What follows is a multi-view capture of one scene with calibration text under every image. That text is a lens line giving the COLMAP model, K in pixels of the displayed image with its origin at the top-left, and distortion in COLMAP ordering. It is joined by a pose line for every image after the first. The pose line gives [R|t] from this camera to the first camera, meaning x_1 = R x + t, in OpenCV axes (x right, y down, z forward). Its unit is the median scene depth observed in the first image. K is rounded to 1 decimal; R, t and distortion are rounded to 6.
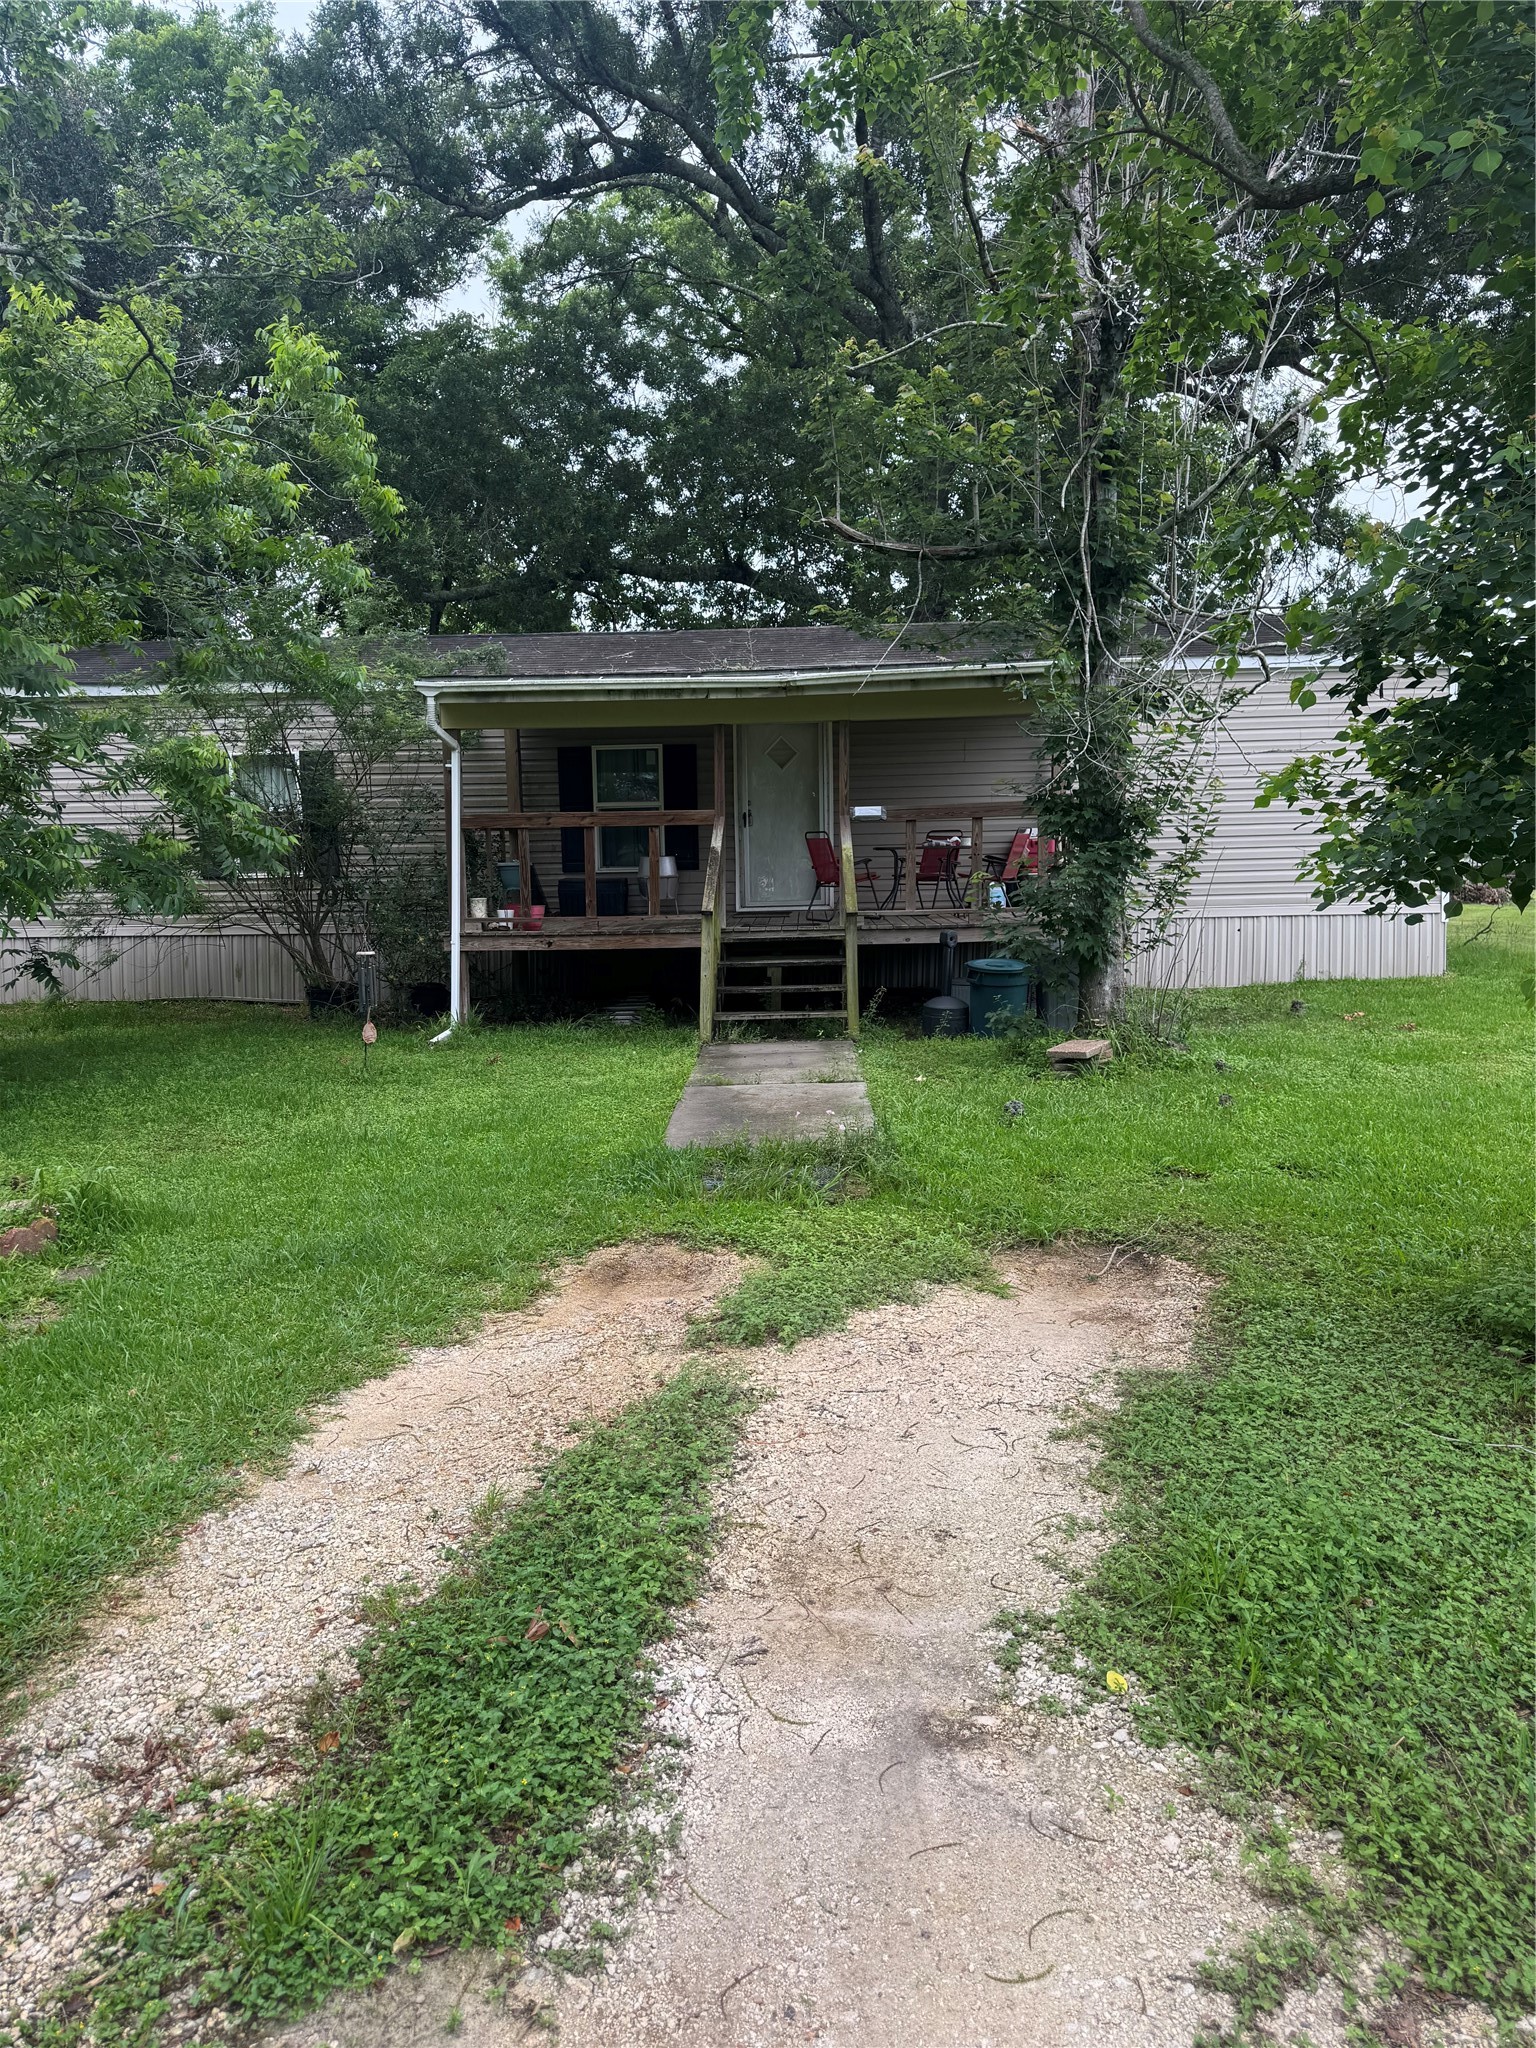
lens RADIAL K [[1458.4, 0, 768.0], [0, 1458.4, 1024.0], [0, 0, 1]] dist [0.120487, -0.171941]
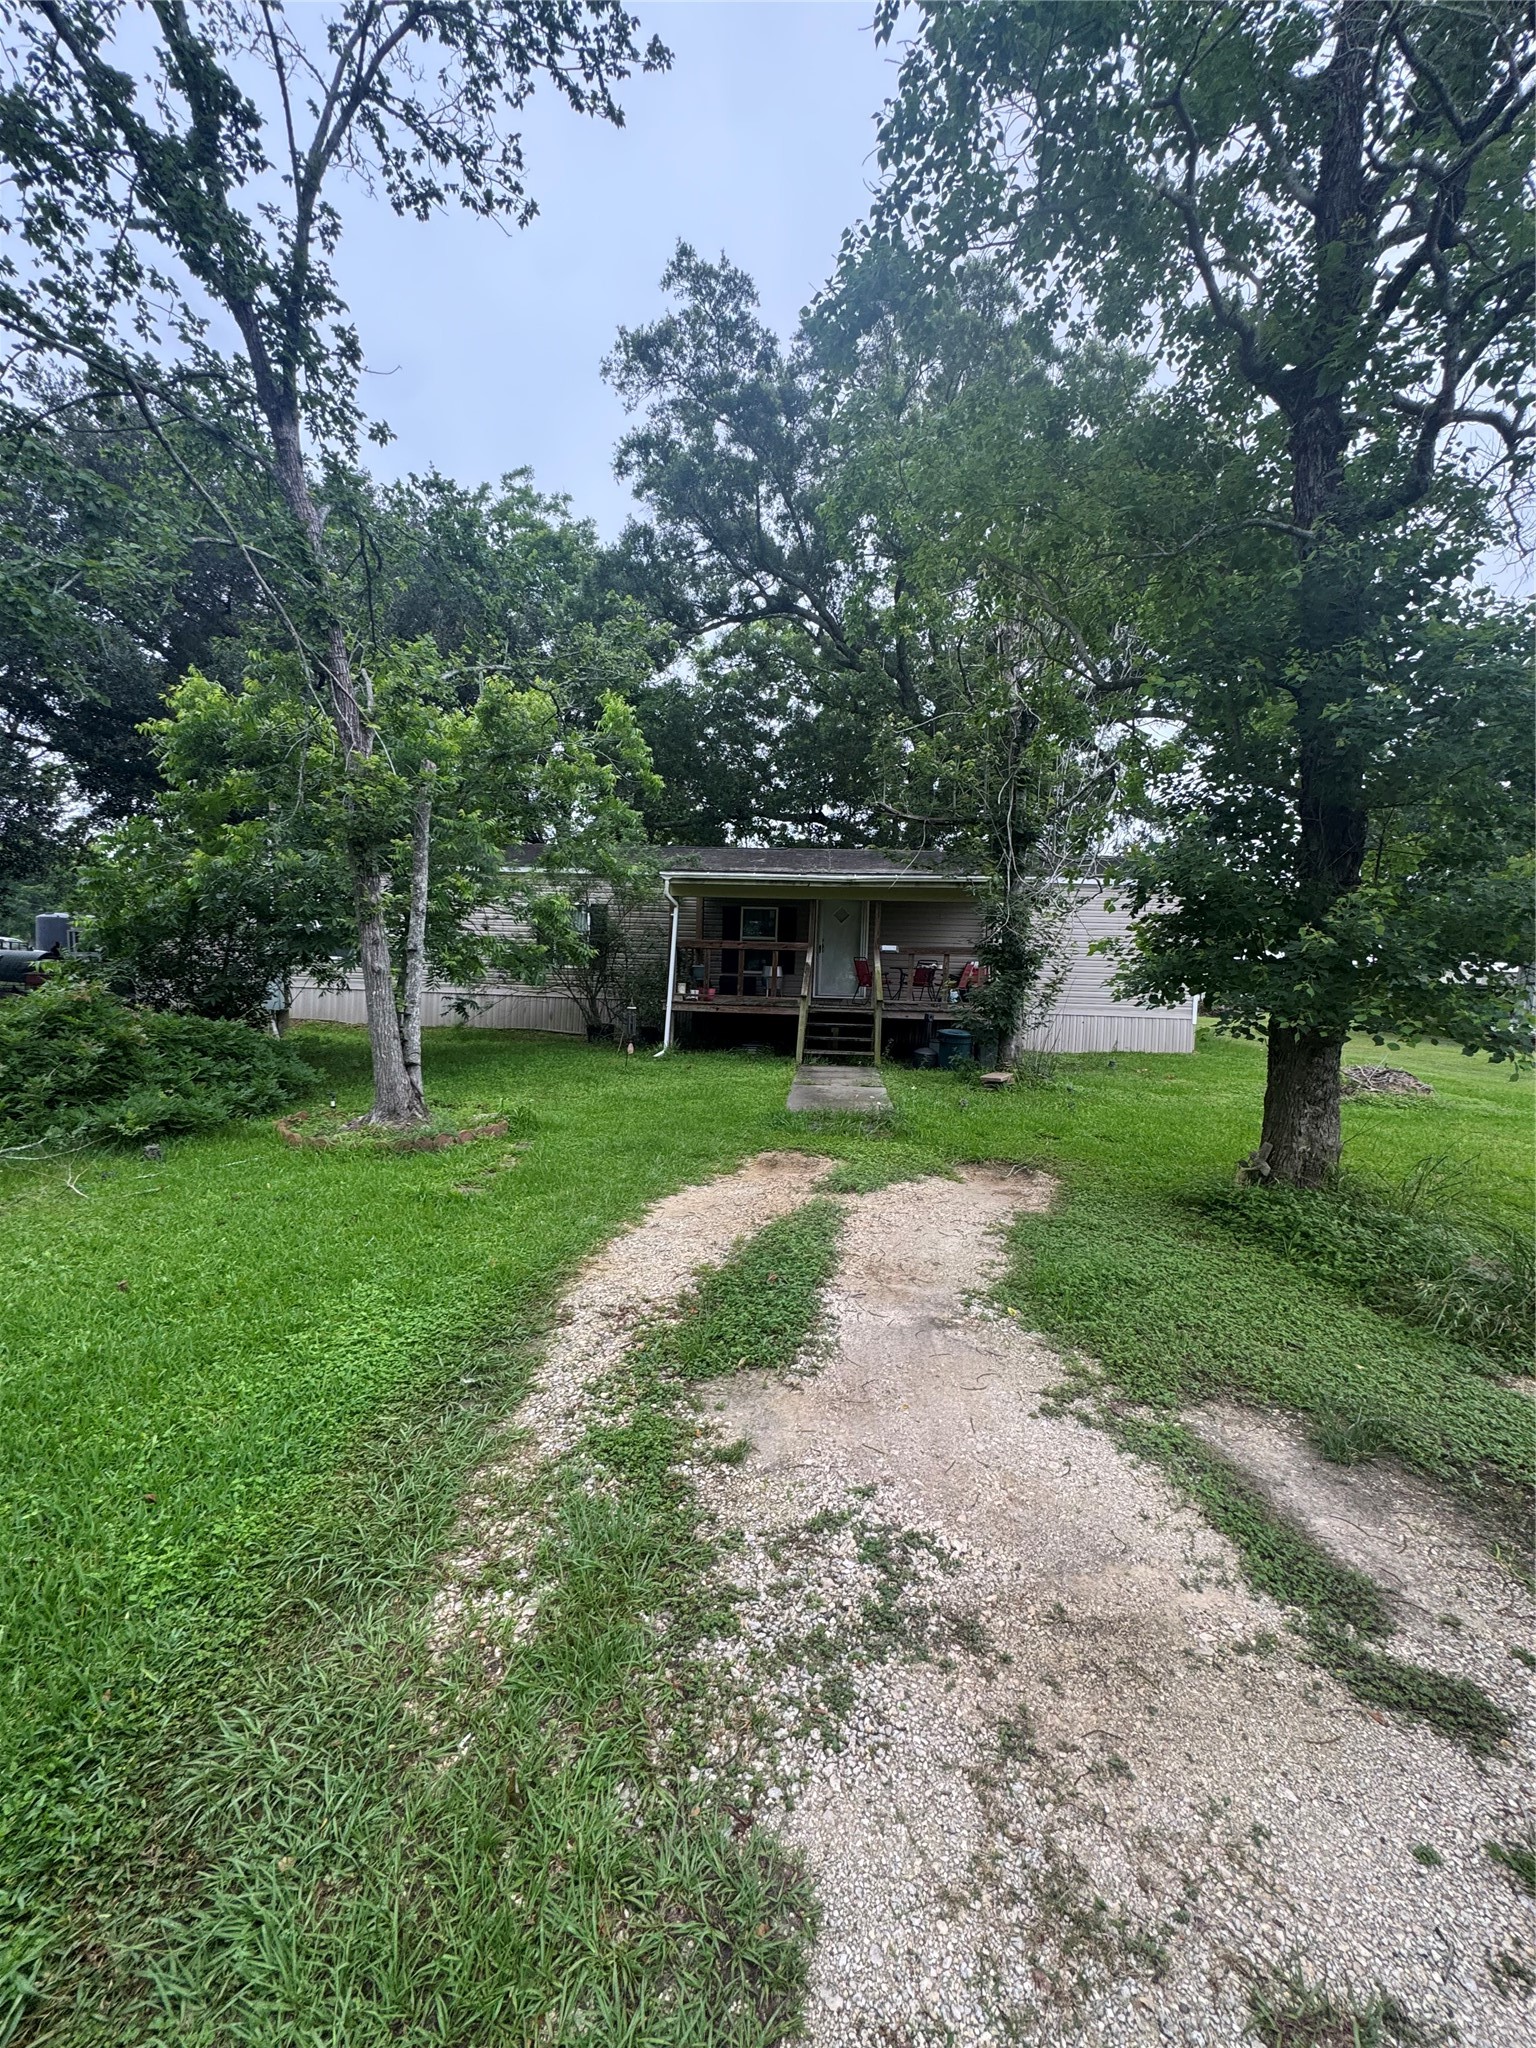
lens RADIAL K [[841.8, 0, 778.6], [0, 841.8, 1018.8], [0, 0, 1]] dist [-0.000392, 0.000016]
pose [[0.997738, 0.053305, -0.040952, -0.030301], [-0.055502, 0.996968, -0.054537, 0.016244], [0.037920, 0.056686, 0.997672, -0.109525]]
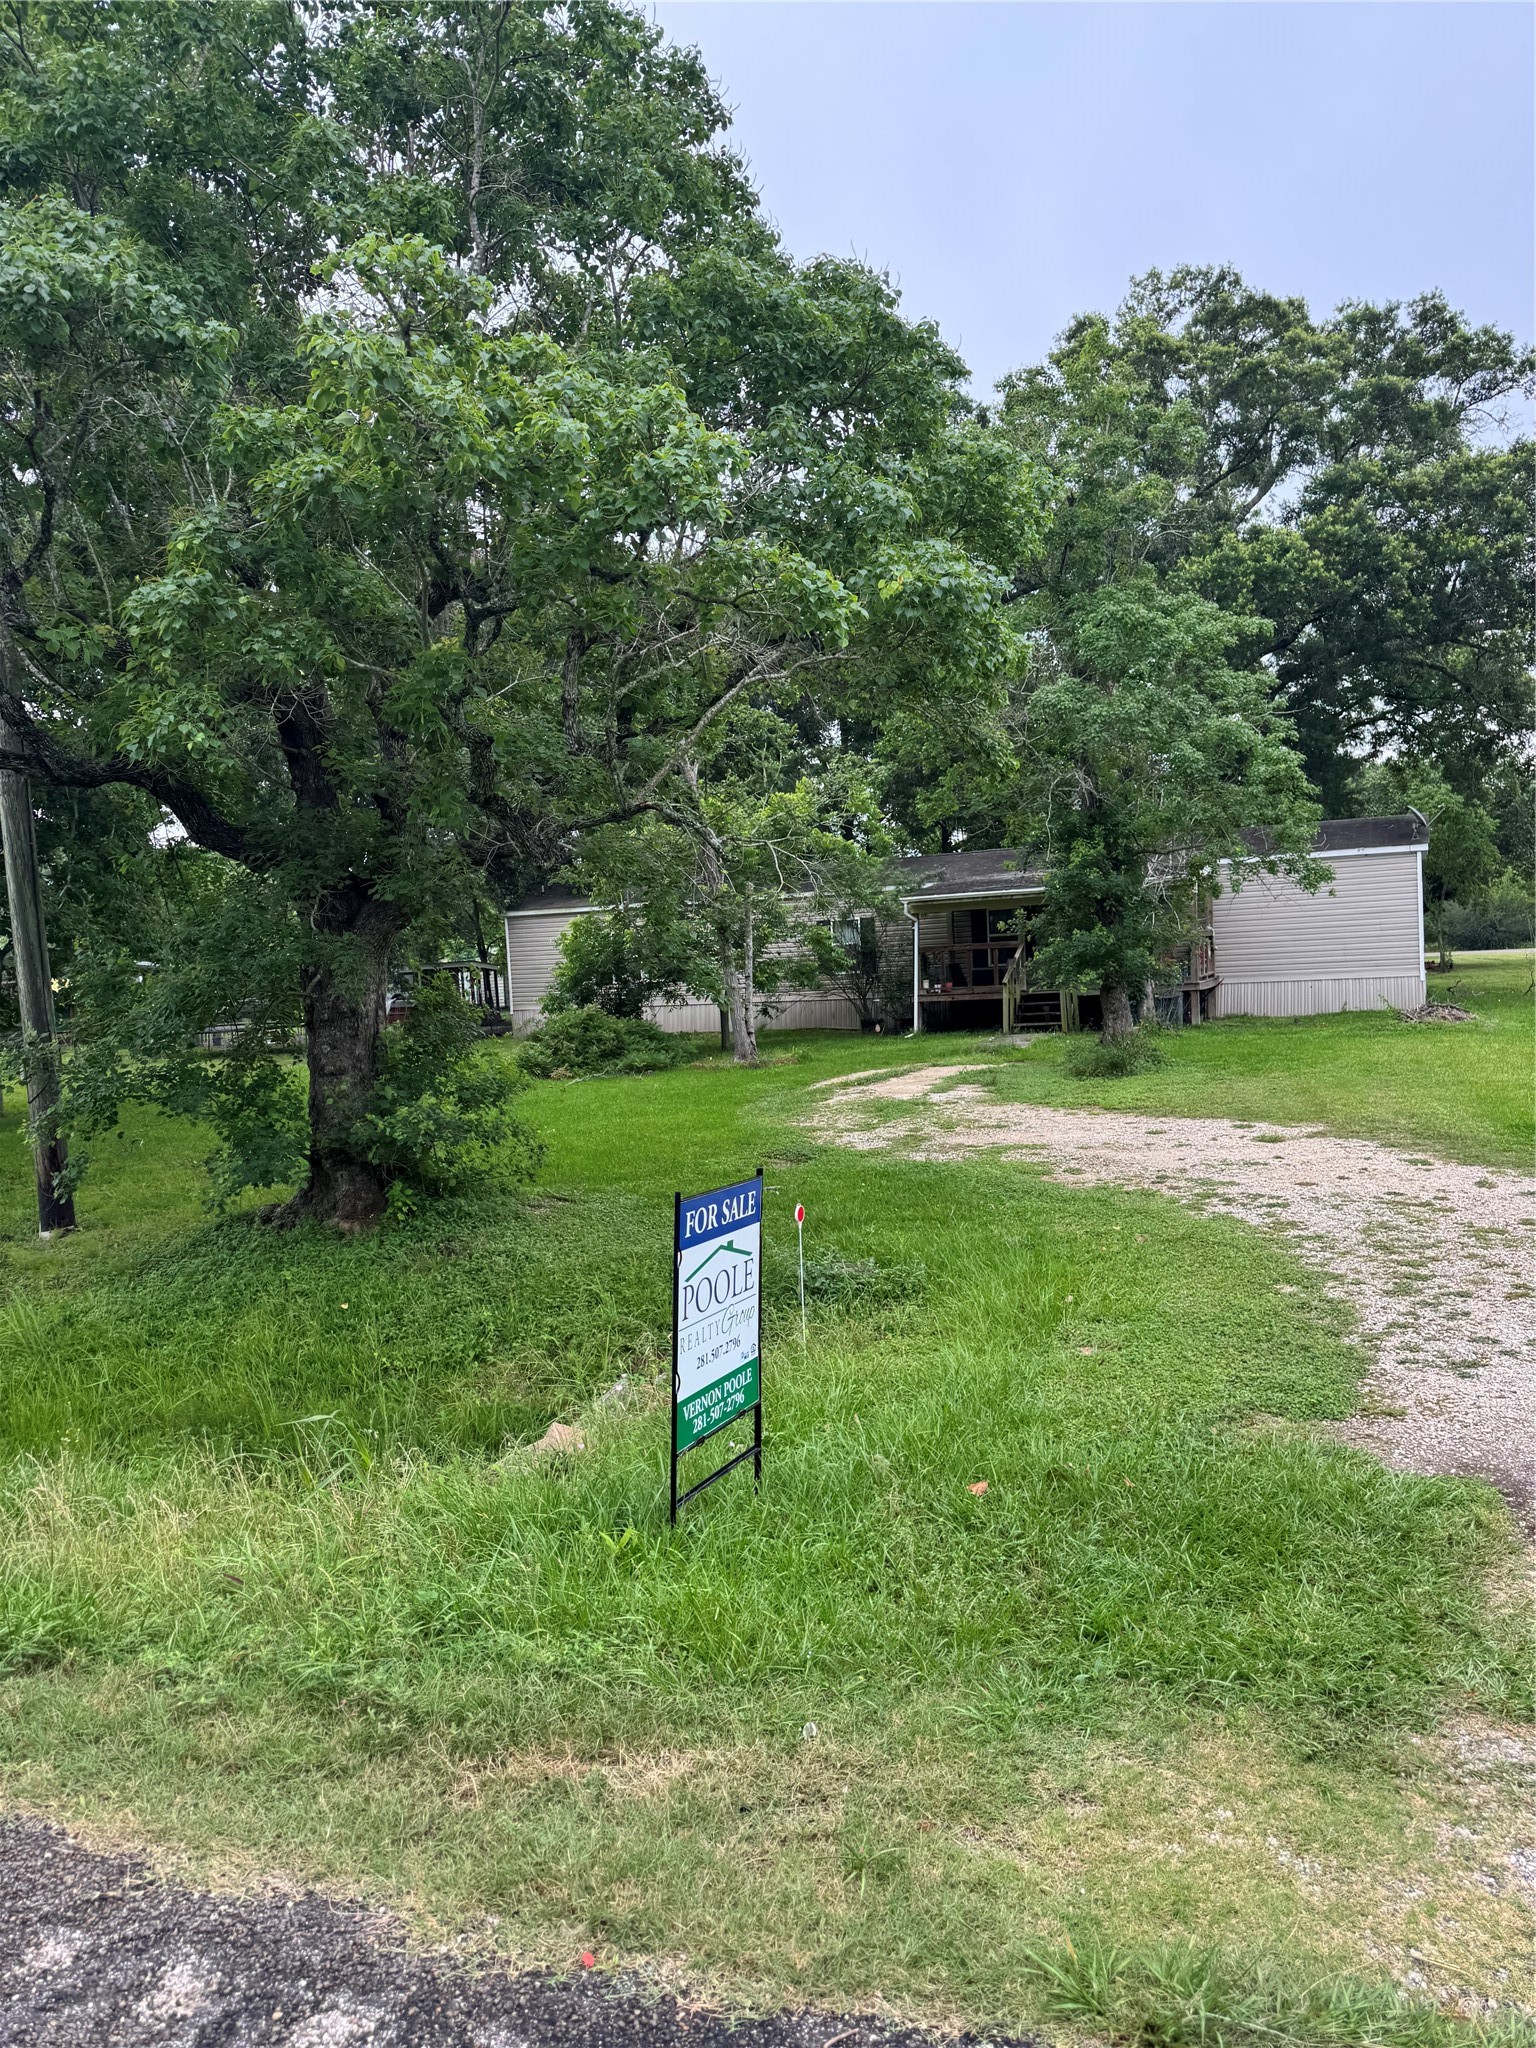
lens RADIAL K [[1458.4, 0, 768.0], [0, 1458.4, 1024.0], [0, 0, 1]] dist [0.120487, -0.171941]
pose [[0.927195, -0.014025, -0.374316, 0.584421], [-0.006795, 0.998505, -0.054245, 0.150475], [0.374517, 0.052840, 0.925713, -1.679875]]
